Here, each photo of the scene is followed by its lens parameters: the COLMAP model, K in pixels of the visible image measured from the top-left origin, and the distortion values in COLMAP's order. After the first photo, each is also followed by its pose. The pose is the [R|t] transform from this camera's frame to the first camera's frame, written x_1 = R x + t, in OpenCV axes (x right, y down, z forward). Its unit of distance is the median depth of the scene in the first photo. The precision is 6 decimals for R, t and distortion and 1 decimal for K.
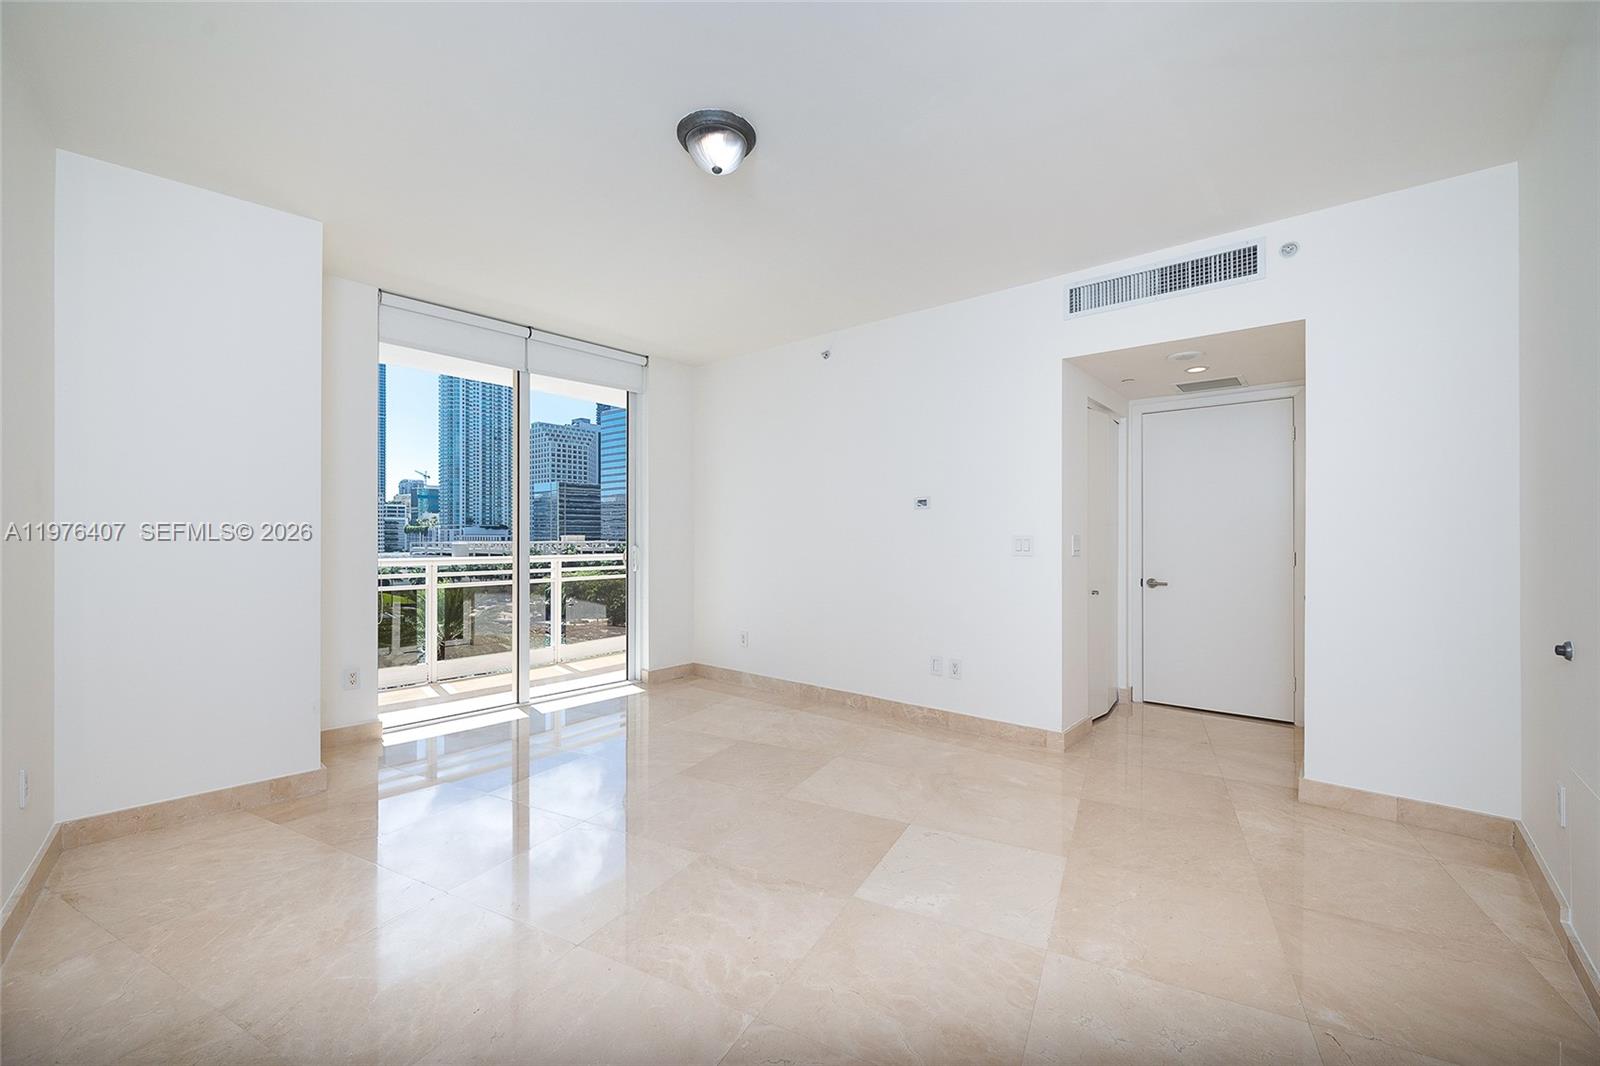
lens RADIAL K [[645.0, 0, 812.7], [0, 645.0, 538.3], [0, 0, 1]] dist [-0.001124, -0.000881]
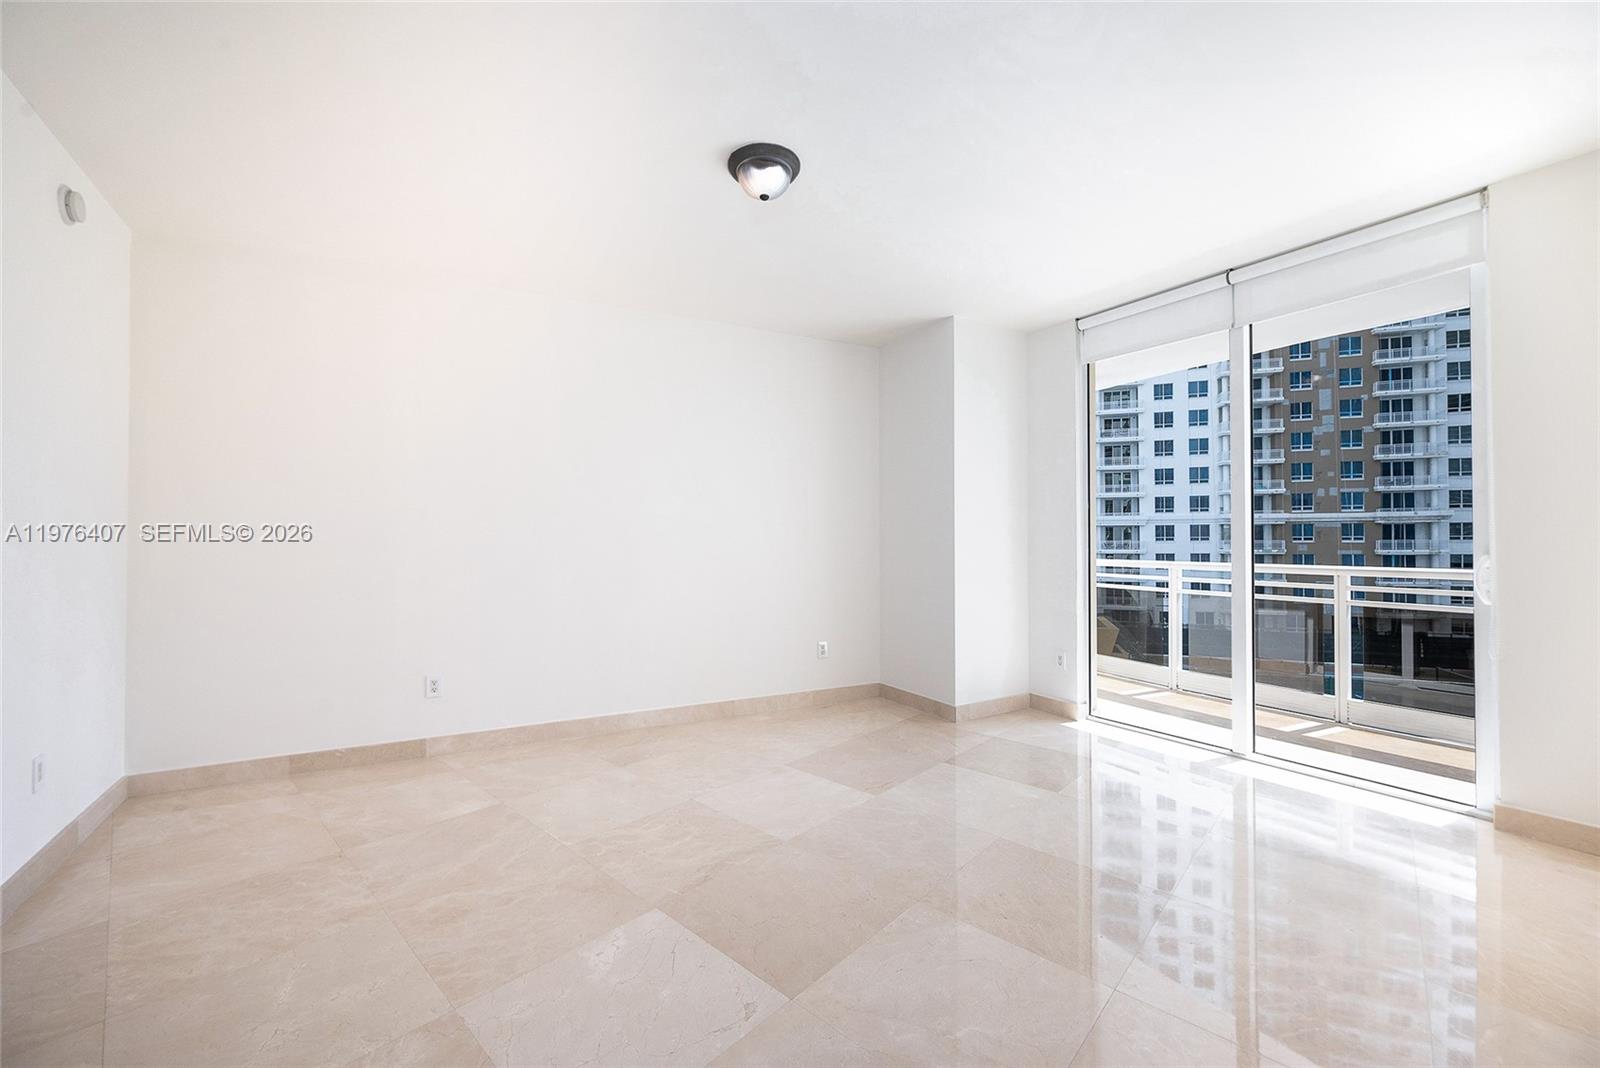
lens RADIAL K [[645.0, 0, 789.4], [0, 645.0, 531.2], [0, 0, 1]] dist [-0.001124, -0.000881]
pose [[-0.284901, -0.012342, -0.958477, 0.543610], [-0.004325, 0.999923, -0.011590, -0.000020], [0.958547, 0.000844, -0.284933, 0.848349]]
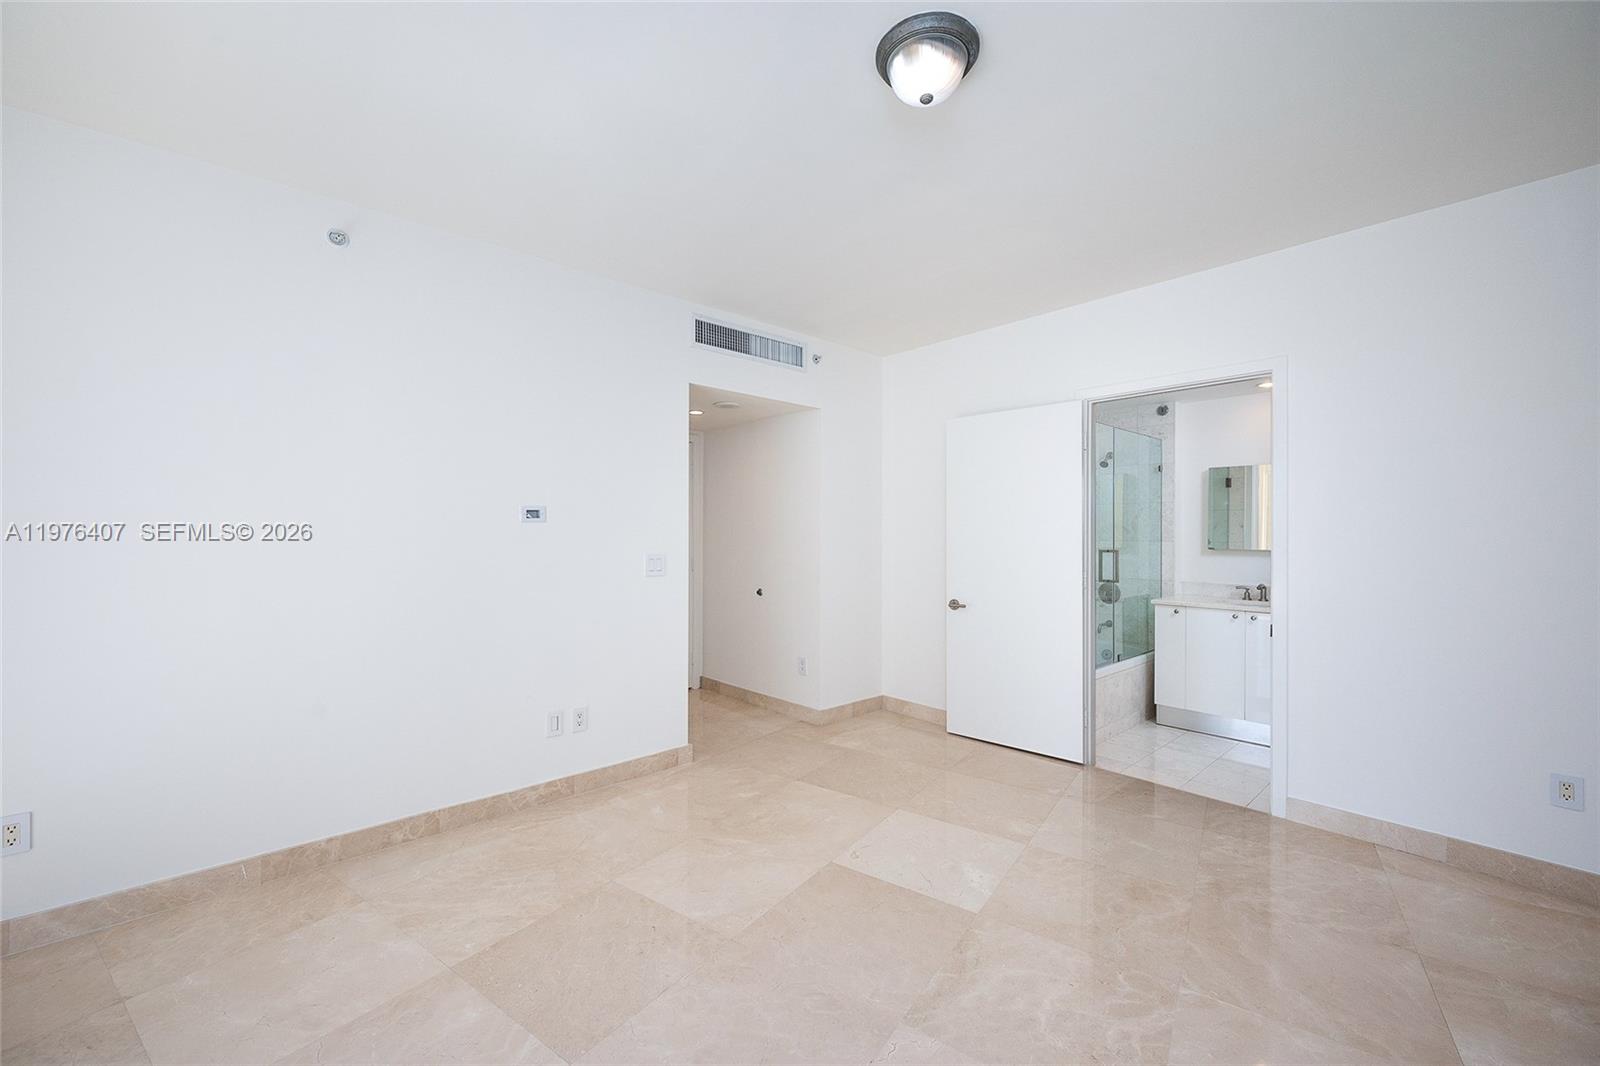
lens RADIAL K [[645.0, 0, 790.4], [0, 645.0, 530.0], [0, 0, 1]] dist [-0.001124, -0.000881]
pose [[0.148946, 0.003088, 0.988840, -0.587086], [0.002577, 0.999991, -0.003511, -0.036047], [-0.988842, 0.003072, 0.148937, 0.660305]]
